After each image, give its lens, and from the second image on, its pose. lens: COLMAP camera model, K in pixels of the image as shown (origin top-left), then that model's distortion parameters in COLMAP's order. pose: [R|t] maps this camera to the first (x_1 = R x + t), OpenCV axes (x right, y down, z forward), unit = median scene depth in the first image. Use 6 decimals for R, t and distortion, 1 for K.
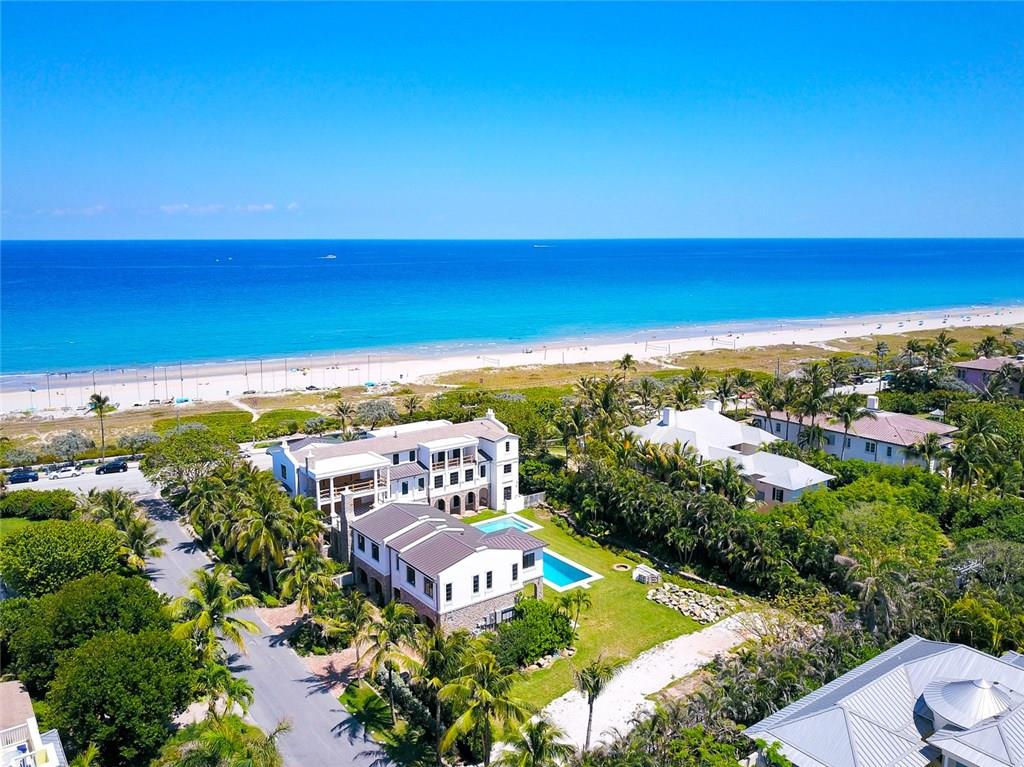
lens RADIAL K [[808.7, 0, 512.0], [0, 808.7, 383.5], [0, 0, 1]] dist [0.043409, -0.004907]
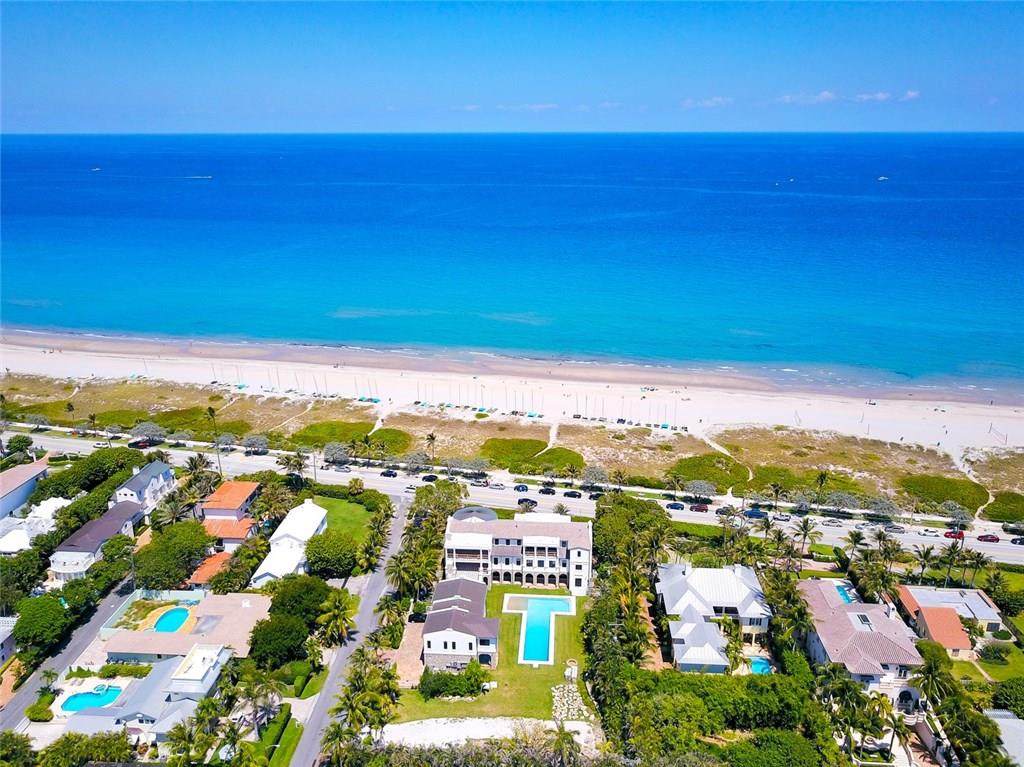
lens RADIAL K [[800.5, 0, 512.0], [0, 800.5, 383.5], [0, 0, 1]] dist [-0.009456, -0.000041]
pose [[0.760258, 0.204737, -0.616515, 0.789255], [-0.120685, 0.977030, 0.175635, -0.502343], [0.638312, -0.059124, 0.767504, -0.224737]]
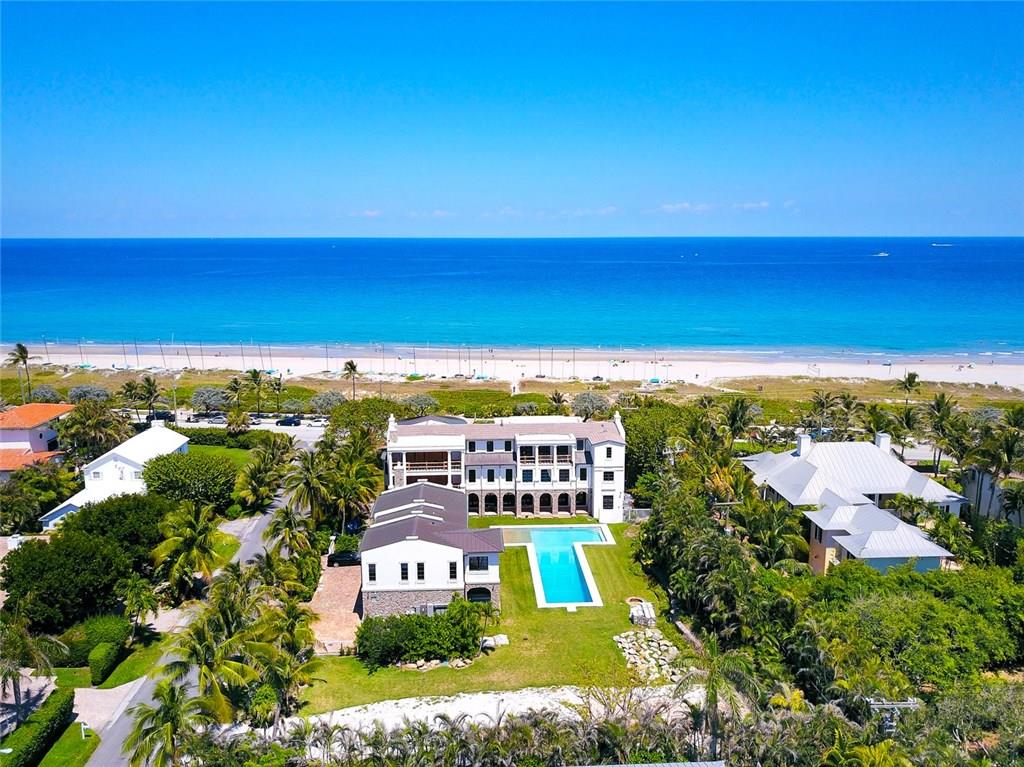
lens RADIAL K [[806.1, 0, 512.0], [0, 806.1, 383.5], [0, 0, 1]] dist [0.005715, -0.005034]
pose [[0.834827, 0.104189, -0.540564, 0.410358], [-0.101573, 0.994221, 0.034761, -0.022676], [0.541061, 0.025888, 0.840585, 0.161029]]
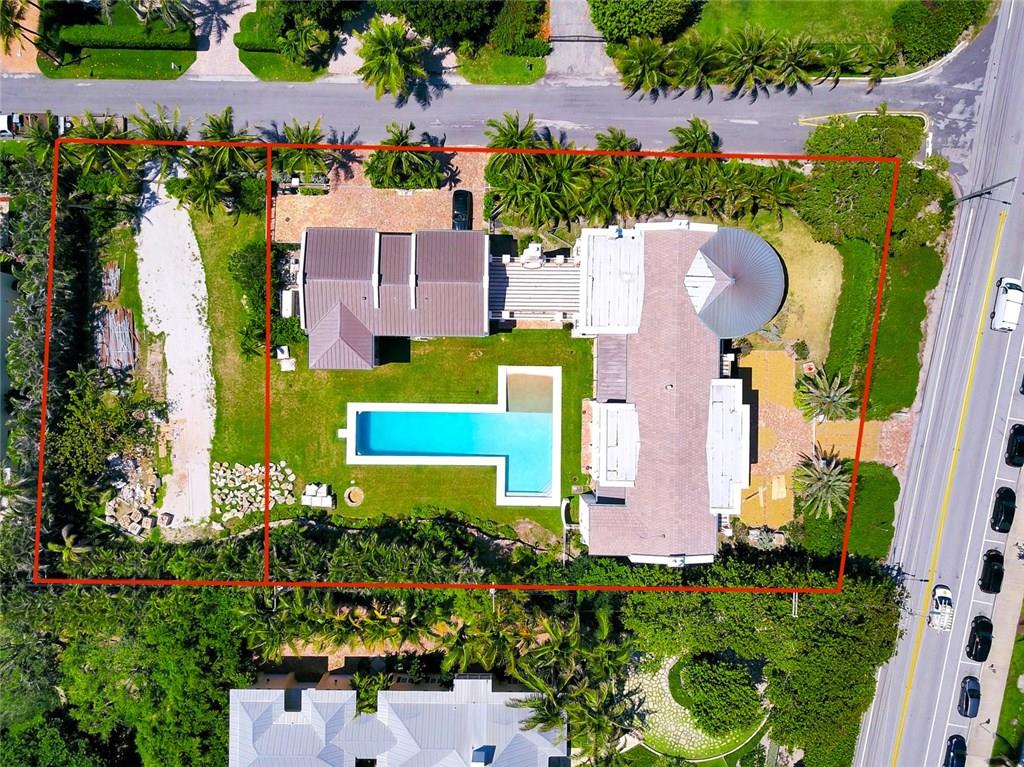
lens RADIAL K [[806.1, 0, 512.0], [0, 806.1, 383.5], [0, 0, 1]] dist [0.005715, -0.005034]
pose [[-0.606637, 0.794968, 0.004184, -0.070313], [-0.155636, -0.123923, 0.980010, -0.603213], [0.779596, 0.593859, 0.198902, 0.765415]]
